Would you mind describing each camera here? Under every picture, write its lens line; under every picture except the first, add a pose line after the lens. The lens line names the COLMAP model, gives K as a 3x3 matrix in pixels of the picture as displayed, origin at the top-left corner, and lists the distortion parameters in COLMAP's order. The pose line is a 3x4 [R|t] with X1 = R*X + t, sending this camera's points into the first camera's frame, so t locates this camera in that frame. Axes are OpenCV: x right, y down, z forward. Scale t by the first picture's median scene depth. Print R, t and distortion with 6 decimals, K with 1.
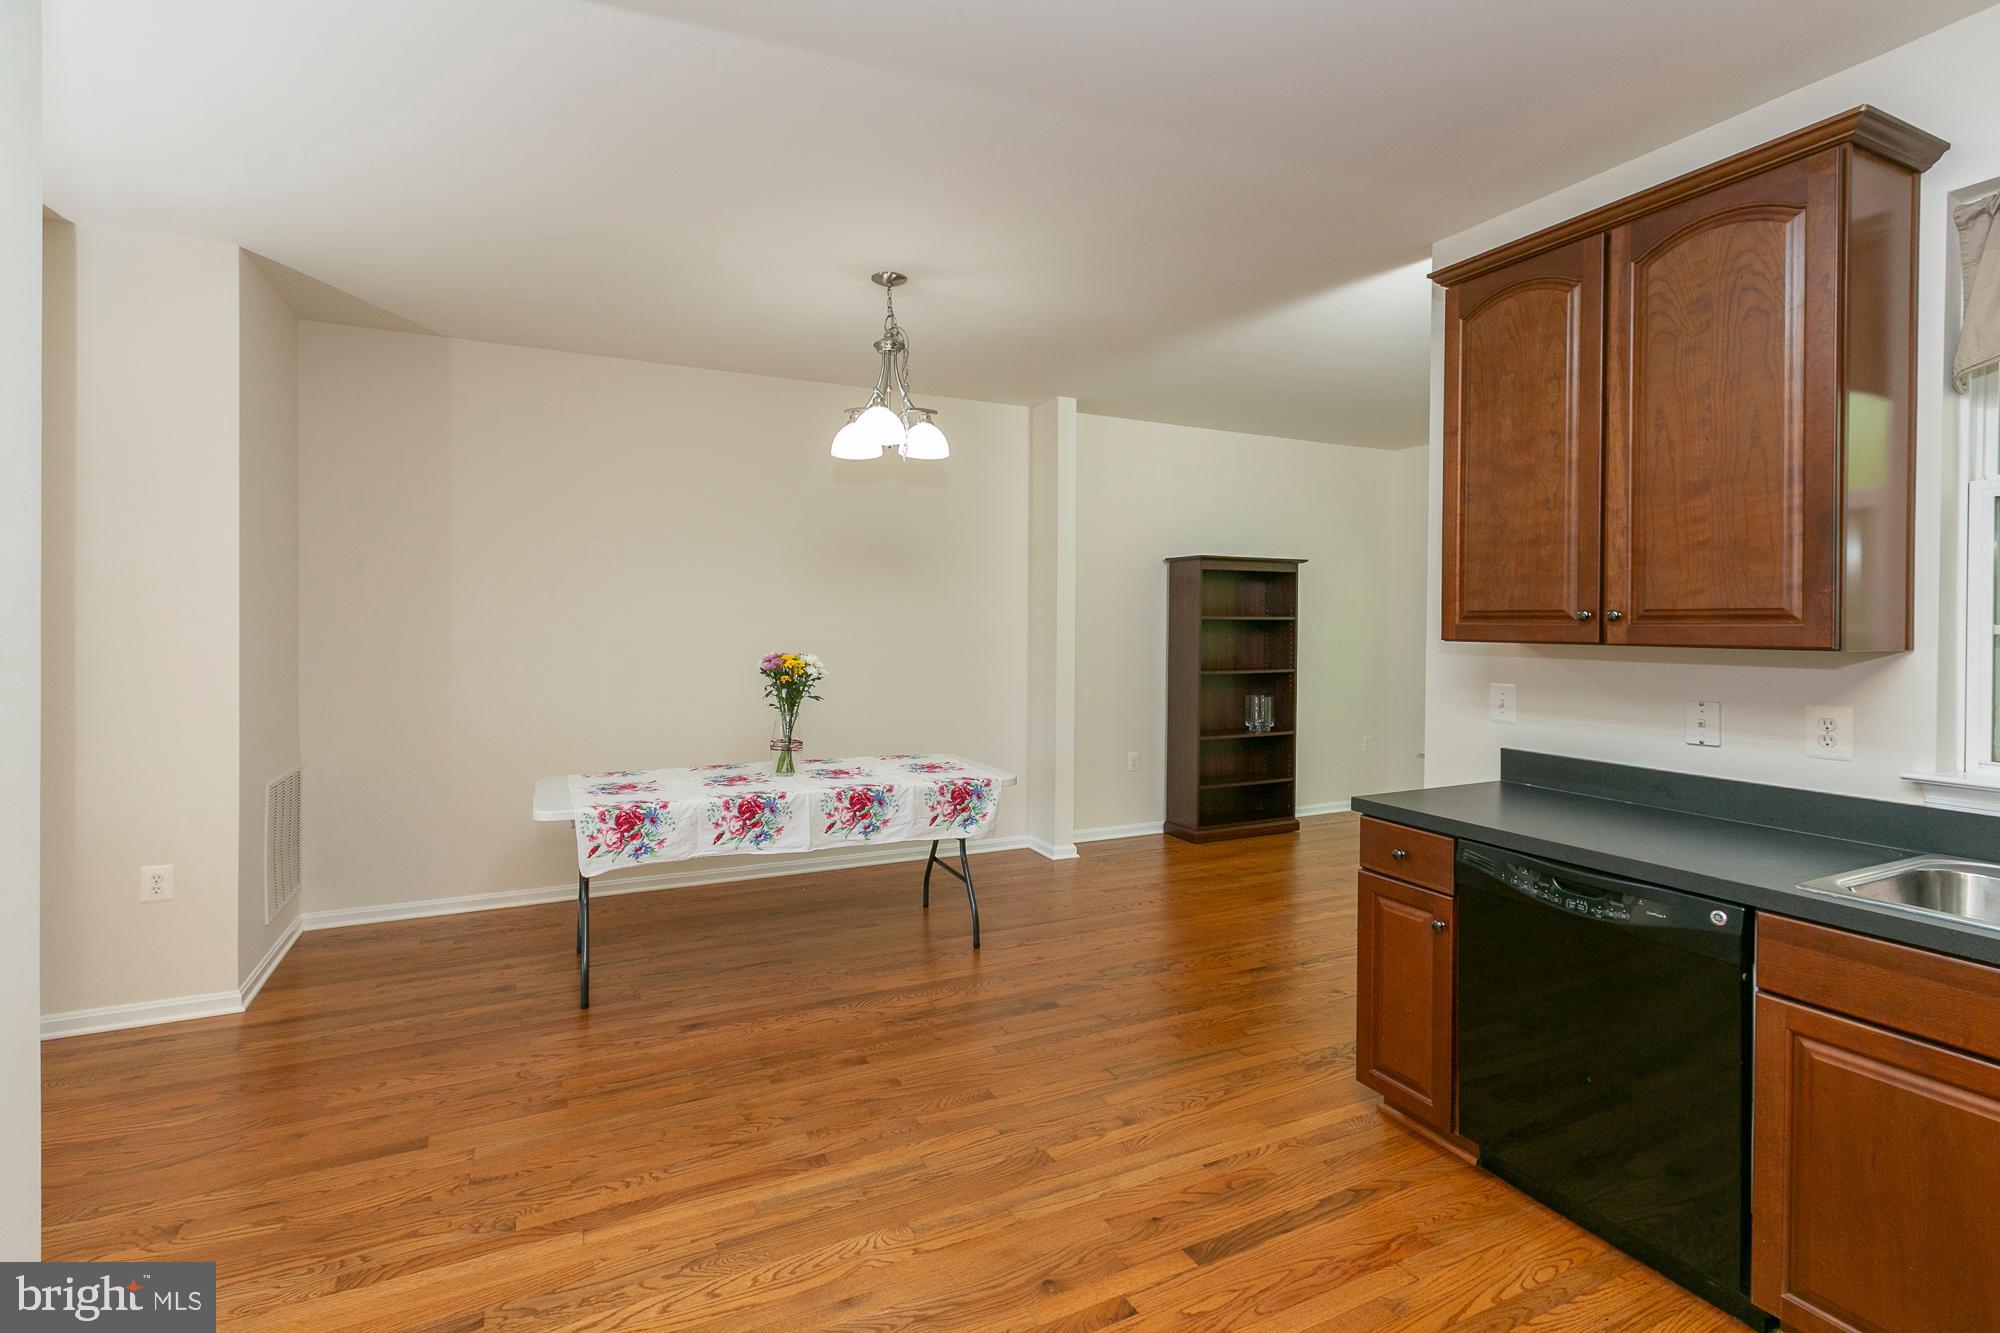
lens RADIAL K [[930.4, 0, 1029.5], [0, 930.4, 627.5], [0, 0, 1]] dist [0.000212, 0.000052]
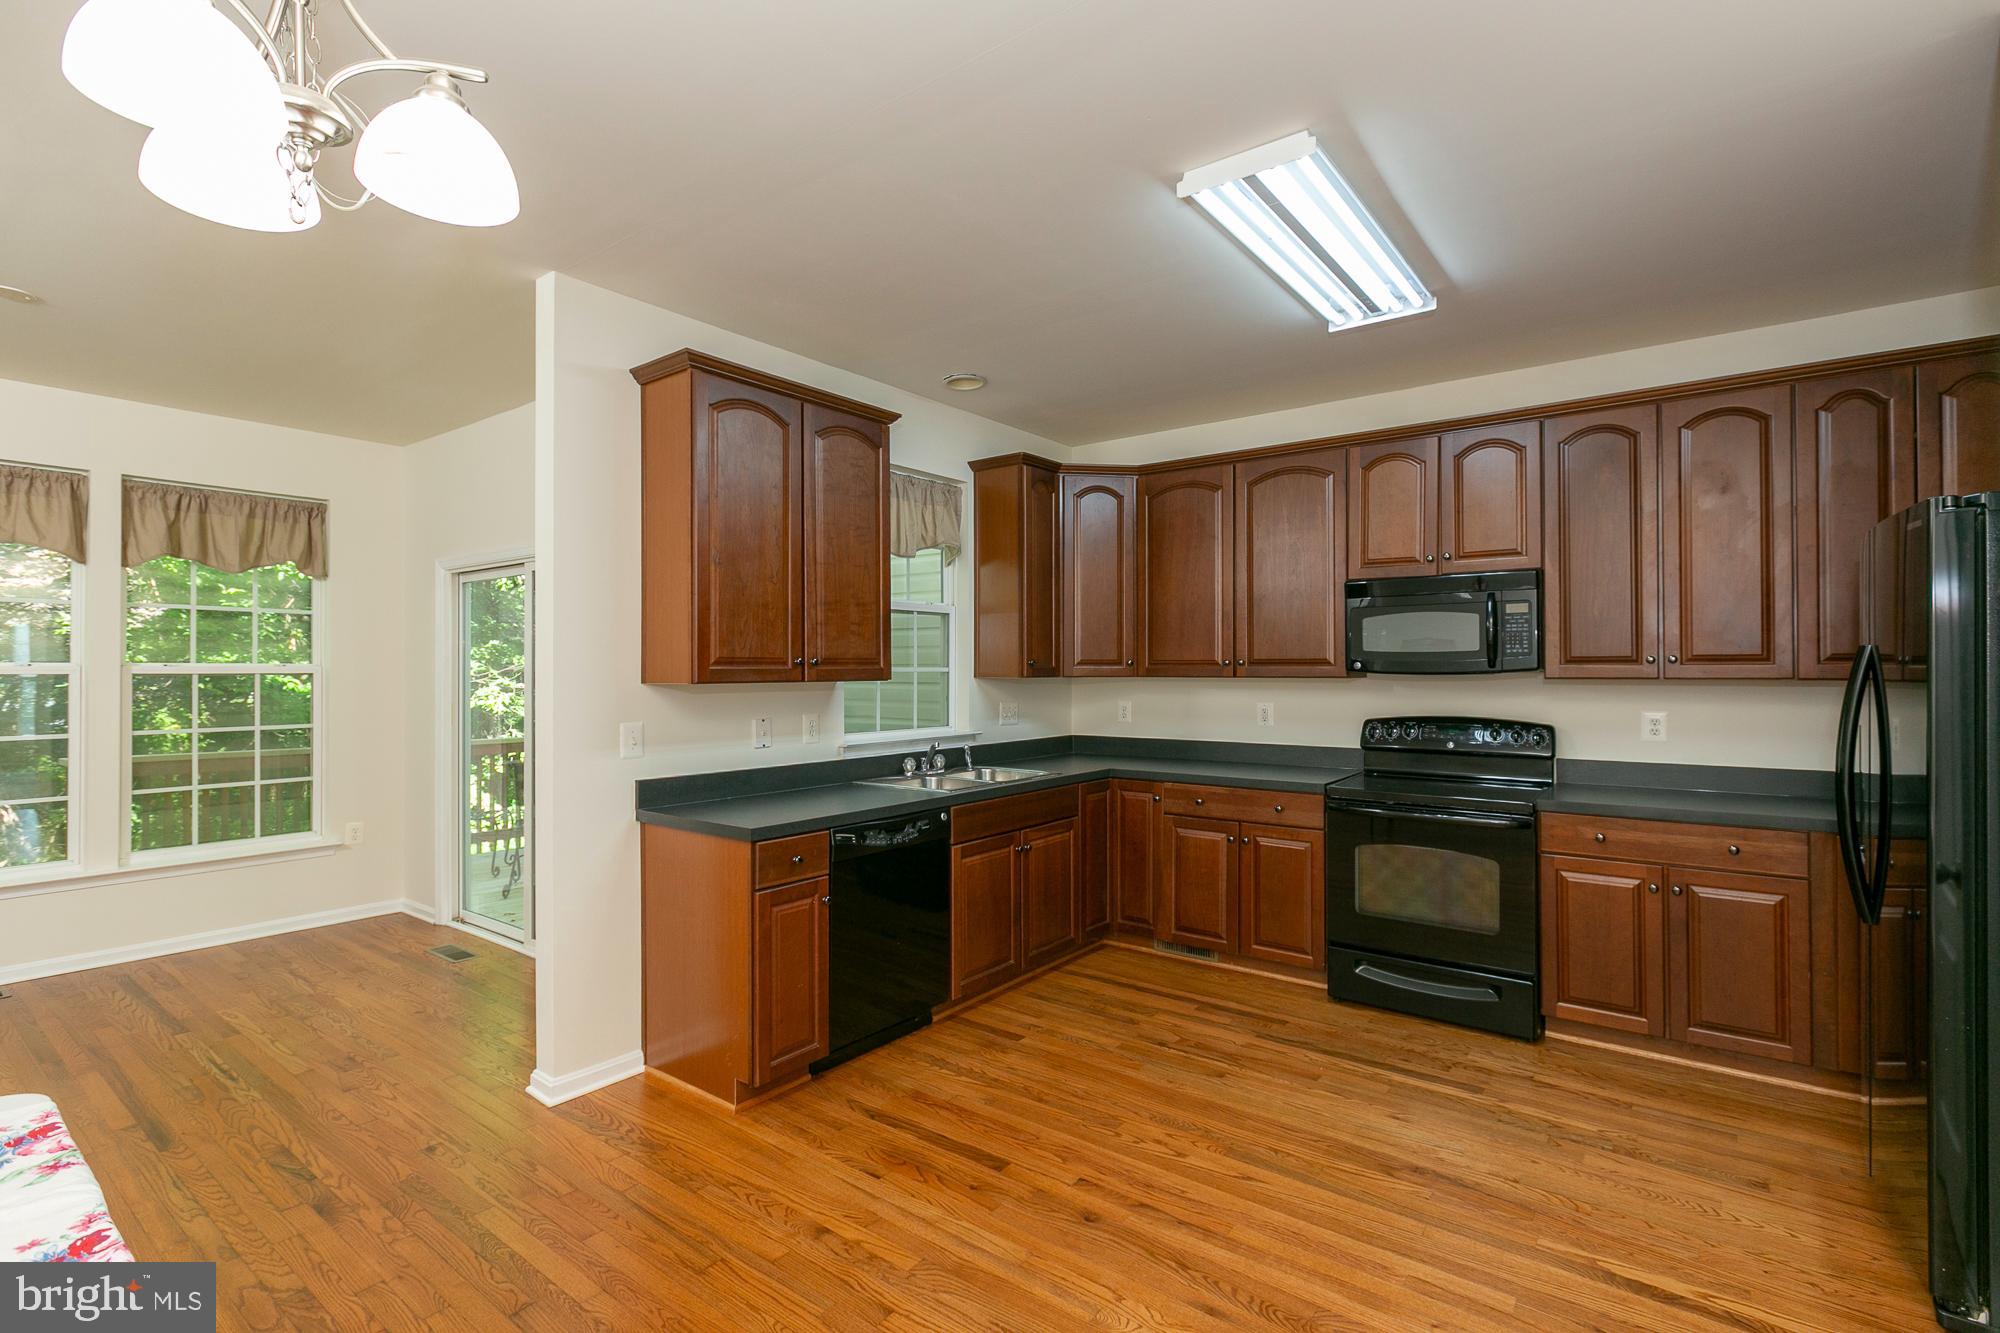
lens RADIAL K [[921.9, 0, 1011.9], [0, 921.9, 663.2], [0, 0, 1]] dist [0.001025, 0.000101]
pose [[-0.432290, 0.001928, 0.901732, -0.912094], [0.005918, 0.999982, 0.000699, -0.010209], [-0.901715, 0.005639, -0.432294, 1.447631]]
